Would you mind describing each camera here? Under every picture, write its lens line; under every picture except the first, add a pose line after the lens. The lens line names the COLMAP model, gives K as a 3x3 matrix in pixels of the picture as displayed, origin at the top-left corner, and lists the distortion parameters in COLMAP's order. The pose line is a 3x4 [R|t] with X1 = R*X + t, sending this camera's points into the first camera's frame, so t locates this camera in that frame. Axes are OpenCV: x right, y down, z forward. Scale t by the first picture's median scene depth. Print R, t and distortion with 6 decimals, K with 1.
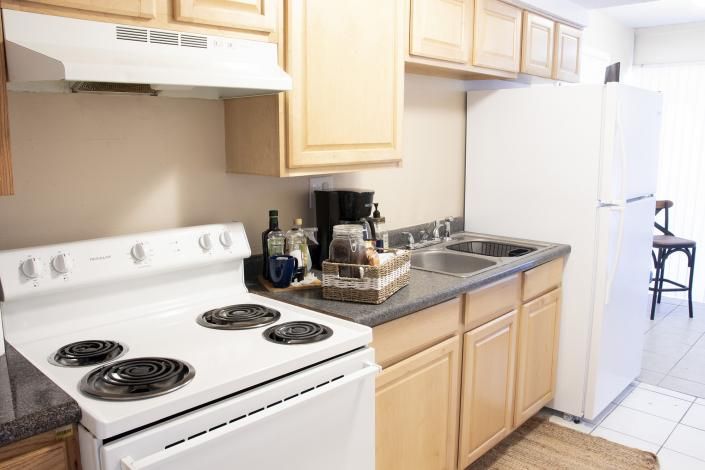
lens RADIAL K [[583.1, 0, 352.2], [0, 583.1, 234.5], [0, 0, 1]] dist [-0.105494, 0.050833]
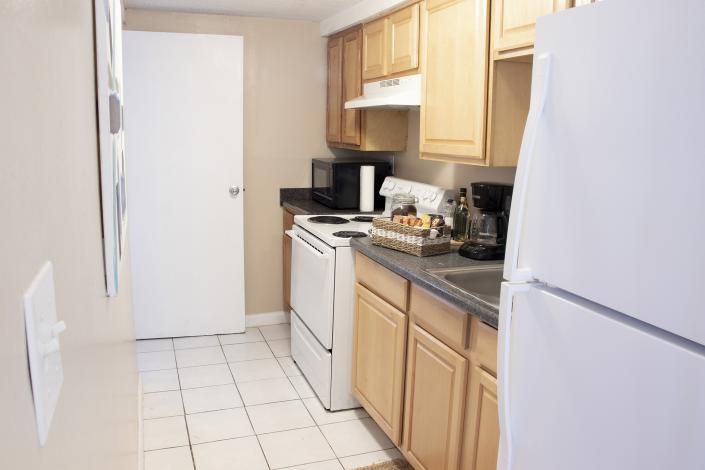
lens RADIAL K [[583.1, 0, 352.1], [0, 583.1, 234.2], [0, 0, 1]] dist [-0.105494, 0.050833]
pose [[-0.459355, 0.146157, -0.876146, 0.897214], [-0.171104, 0.953337, 0.248742, -0.174517], [0.871617, 0.264173, -0.412912, 1.021983]]
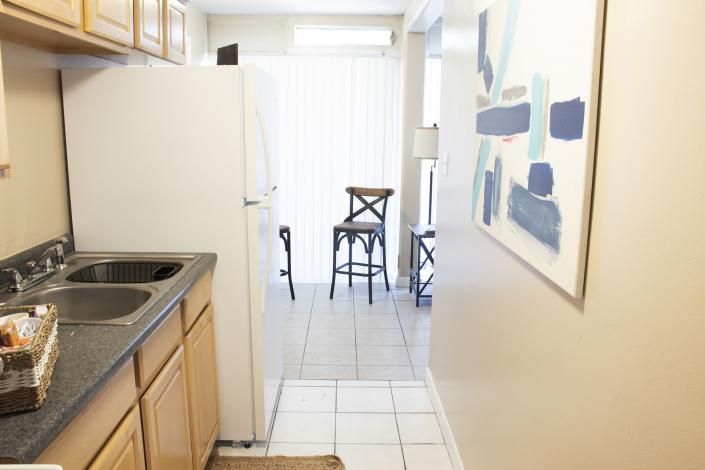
lens RADIAL K [[583.1, 0, 353.0], [0, 583.1, 240.5], [0, 0, 1]] dist [-0.105494, 0.050833]
pose [[0.723102, -0.125439, 0.679256, -0.060646], [0.107392, 0.991831, 0.068839, -0.037810], [-0.682342, 0.023169, 0.730666, 0.222380]]
